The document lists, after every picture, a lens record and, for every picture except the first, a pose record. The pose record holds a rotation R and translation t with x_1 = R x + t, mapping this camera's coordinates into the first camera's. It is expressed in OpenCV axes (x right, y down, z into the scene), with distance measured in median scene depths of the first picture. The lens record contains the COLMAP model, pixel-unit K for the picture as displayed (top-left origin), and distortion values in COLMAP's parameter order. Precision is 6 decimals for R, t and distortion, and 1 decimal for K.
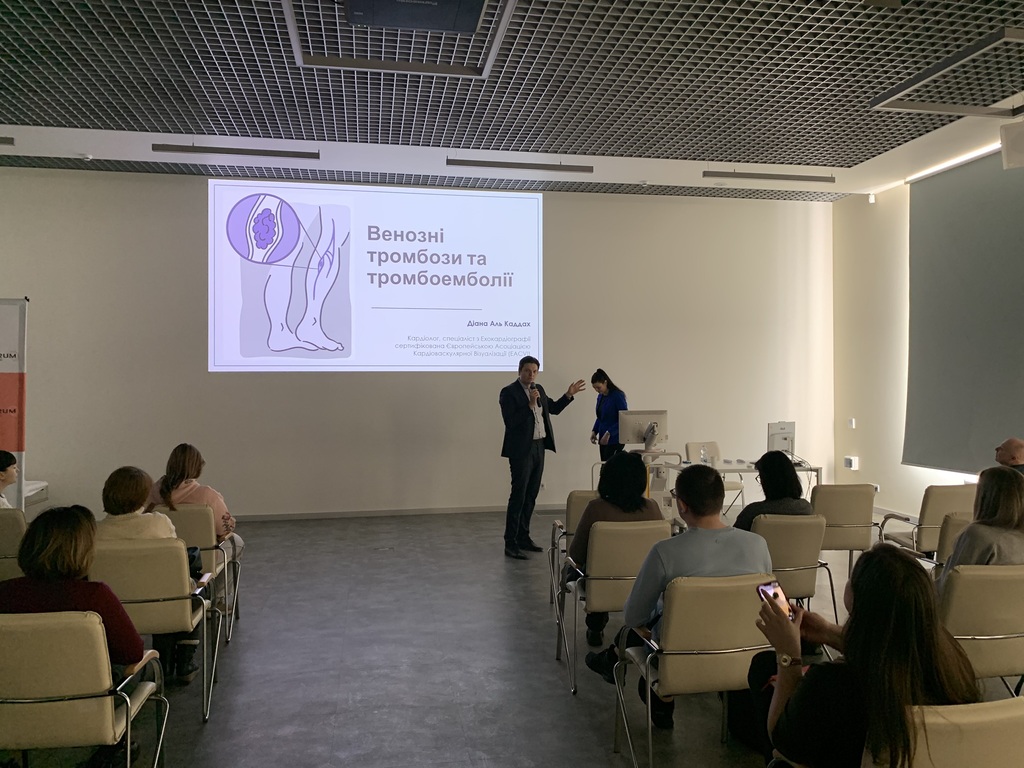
lens RADIAL K [[765.2, 0, 505.0], [0, 765.2, 382.7], [0, 0, 1]] dist [0.039409, -0.030767]
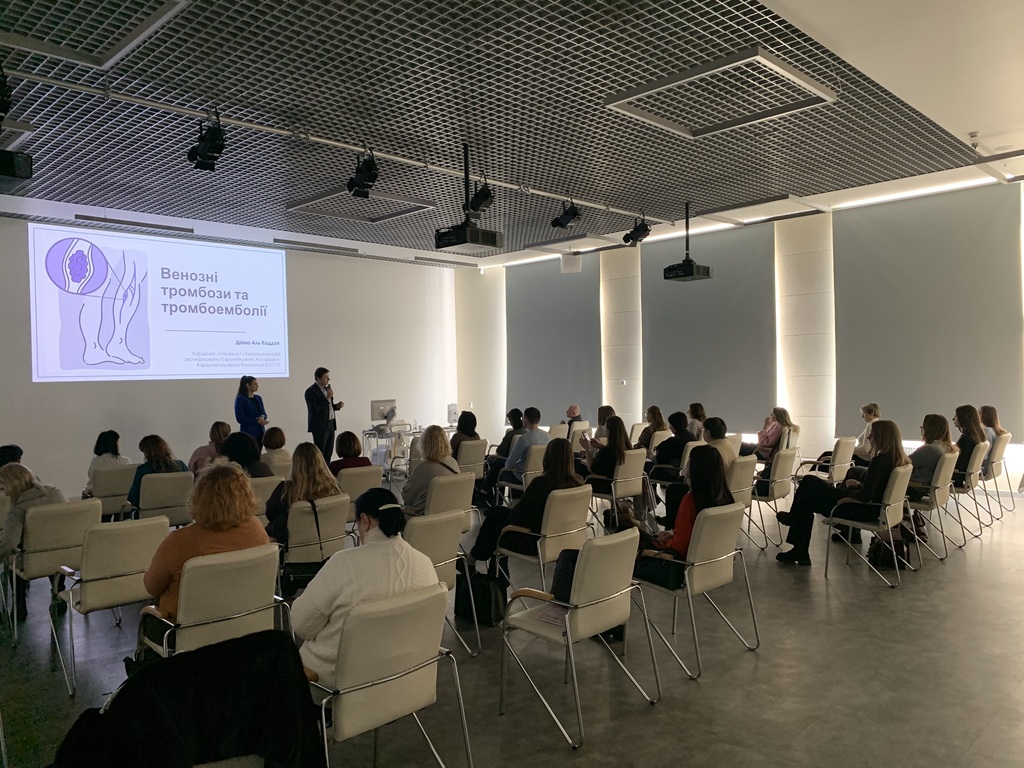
lens RADIAL K [[765.2, 0, 513.7], [0, 765.2, 386.2], [0, 0, 1]] dist [0.039409, -0.030767]
pose [[0.811848, -0.026629, 0.583261, -0.464300], [0.023445, 0.999641, 0.013007, -0.006170], [-0.583398, 0.003115, 0.812181, -0.413336]]
